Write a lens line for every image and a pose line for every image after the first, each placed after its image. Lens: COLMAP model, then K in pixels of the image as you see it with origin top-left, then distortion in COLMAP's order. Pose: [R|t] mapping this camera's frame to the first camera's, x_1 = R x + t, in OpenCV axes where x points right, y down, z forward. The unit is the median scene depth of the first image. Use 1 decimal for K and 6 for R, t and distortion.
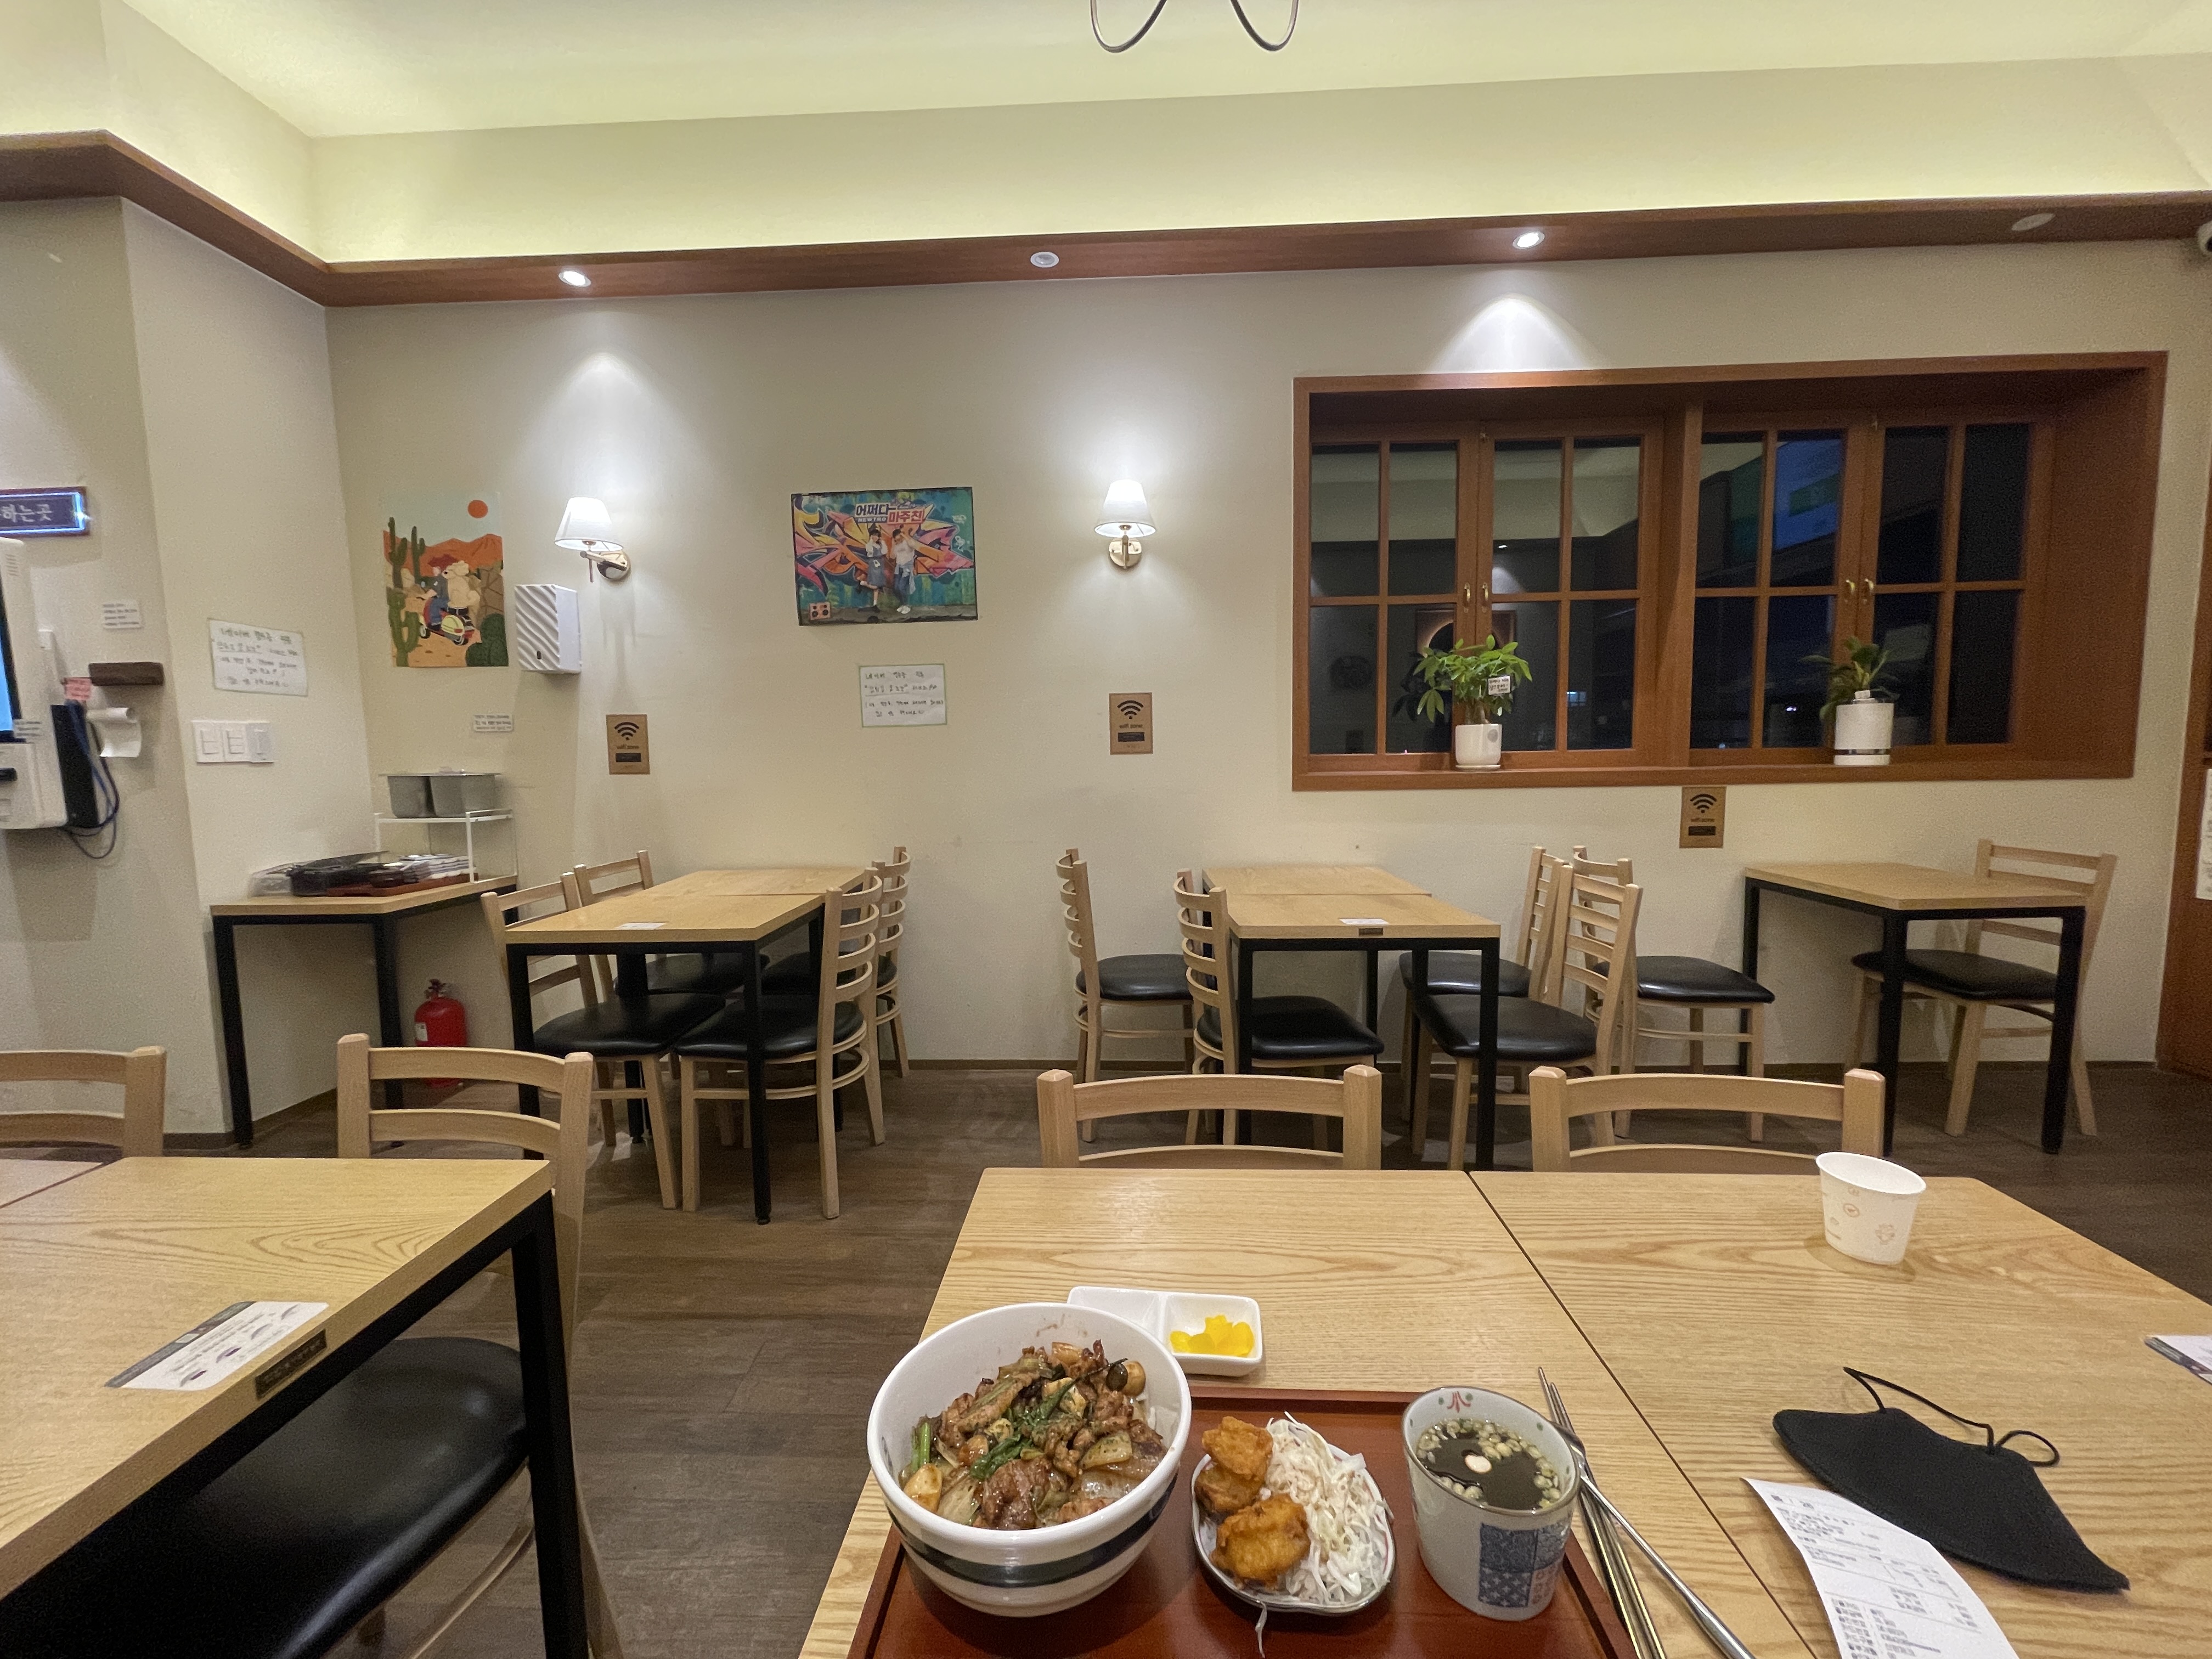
lens RADIAL K [[887.6, 0, 1105.8], [0, 887.6, 843.7], [0, 0, 1]] dist [0.000326, -0.004321]
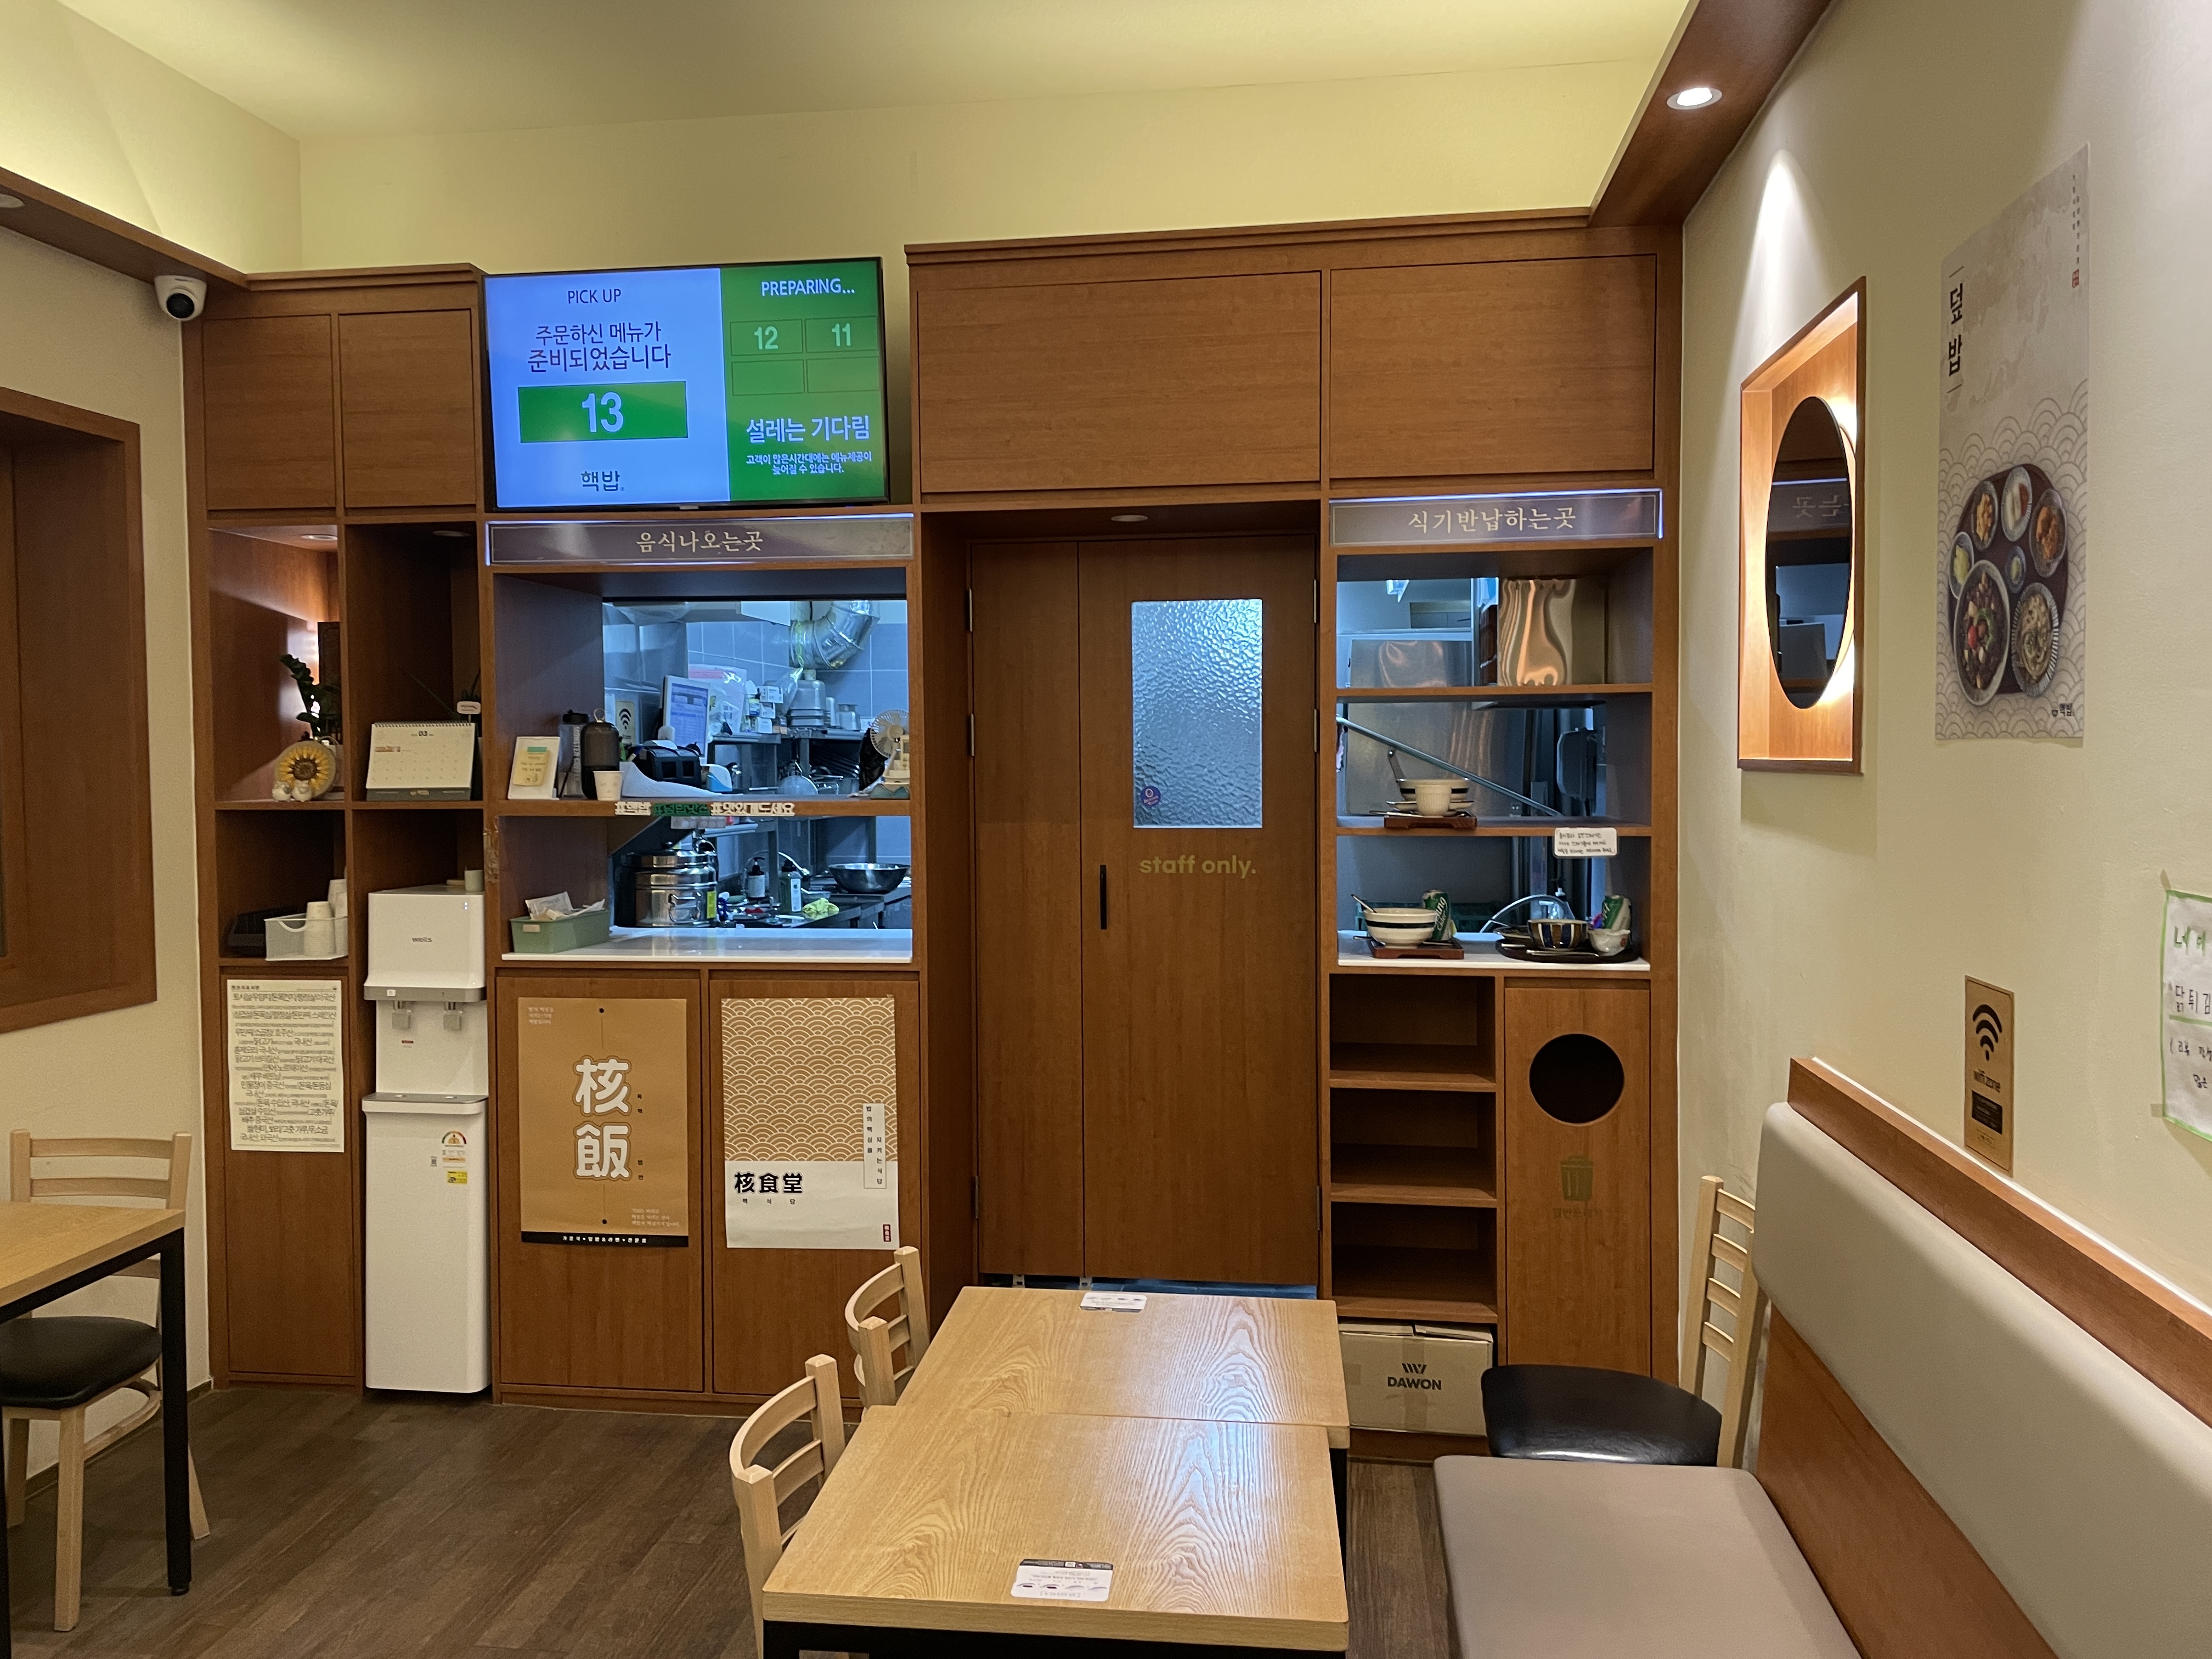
lens RADIAL K [[1708.1, 0, 1106.0], [0, 1708.1, 829.5], [0, 0, 1]] dist [0.001817, -0.010579]
pose [[0.098528, -0.020389, 0.994925, -0.150071], [0.102471, 0.994683, 0.010236, -0.158824], [-0.989844, 0.100943, 0.100093, 0.083944]]
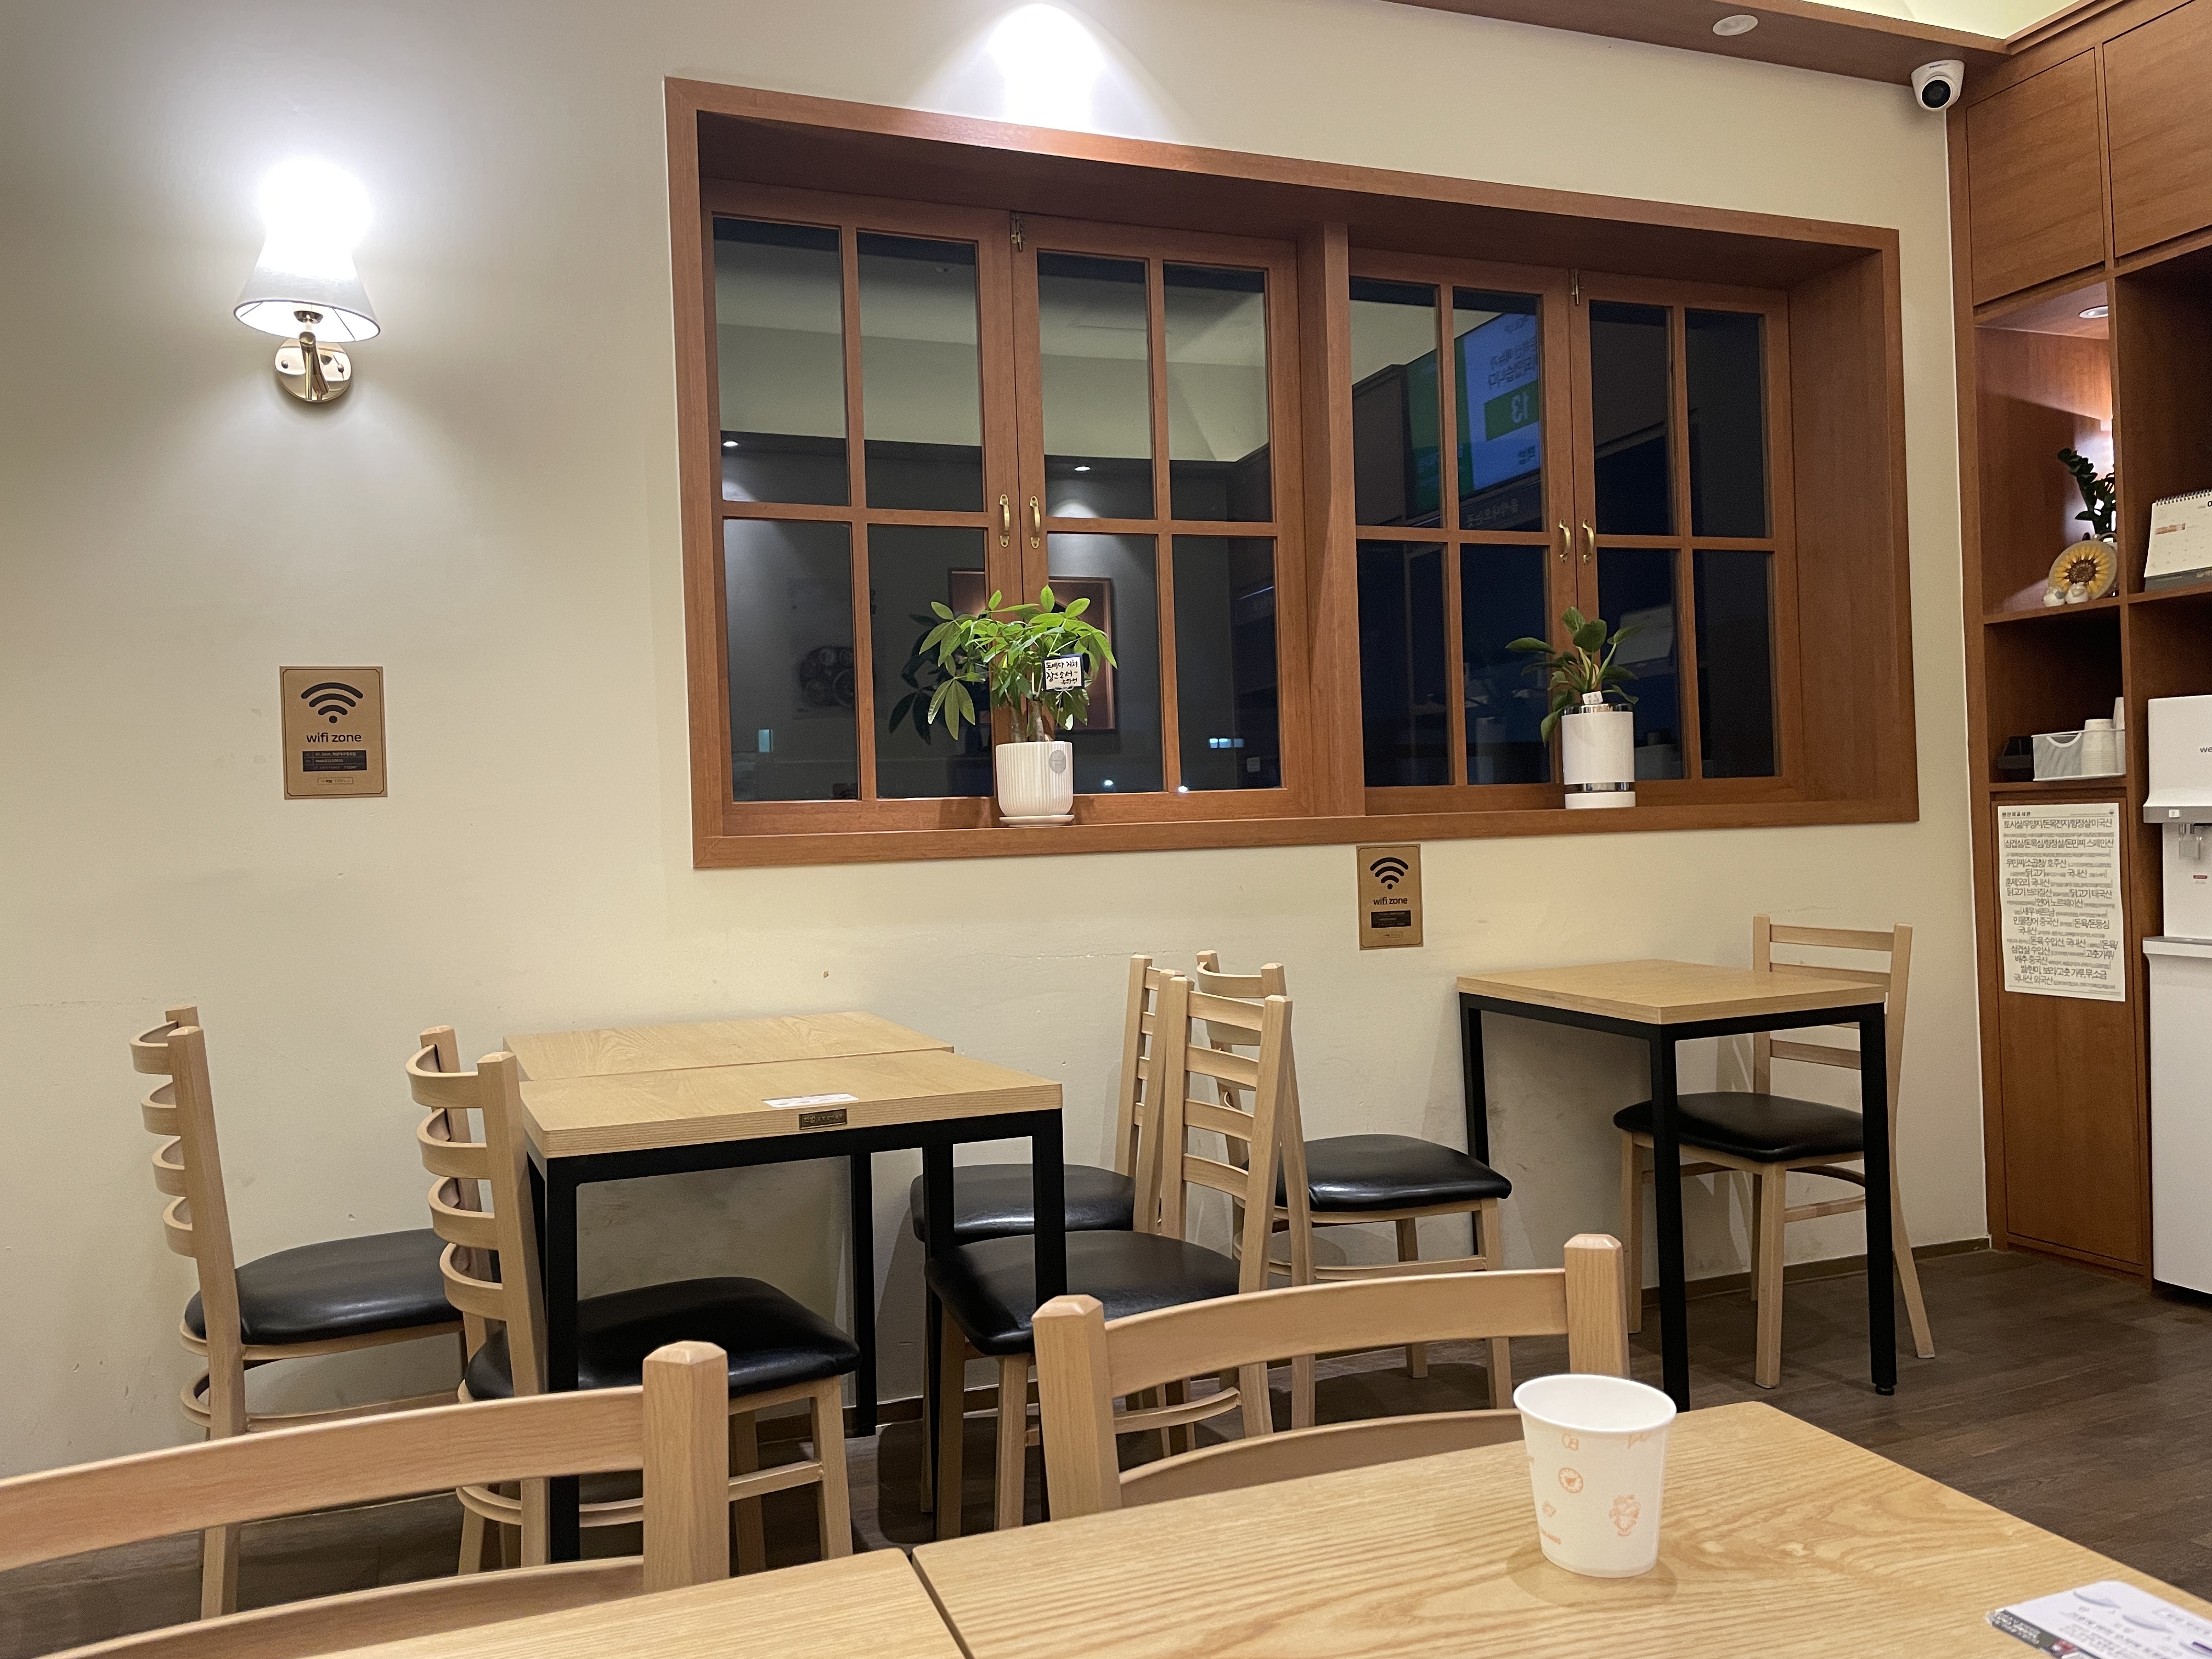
lens RADIAL K [[1708.1, 0, 1106.0], [0, 1708.1, 829.5], [0, 0, 1]] dist [0.001817, -0.010579]
pose [[0.915495, -0.015004, 0.402050, 0.038346], [0.057222, 0.994001, -0.093204, 0.022095], [-0.398240, 0.108334, 0.910862, 0.028827]]
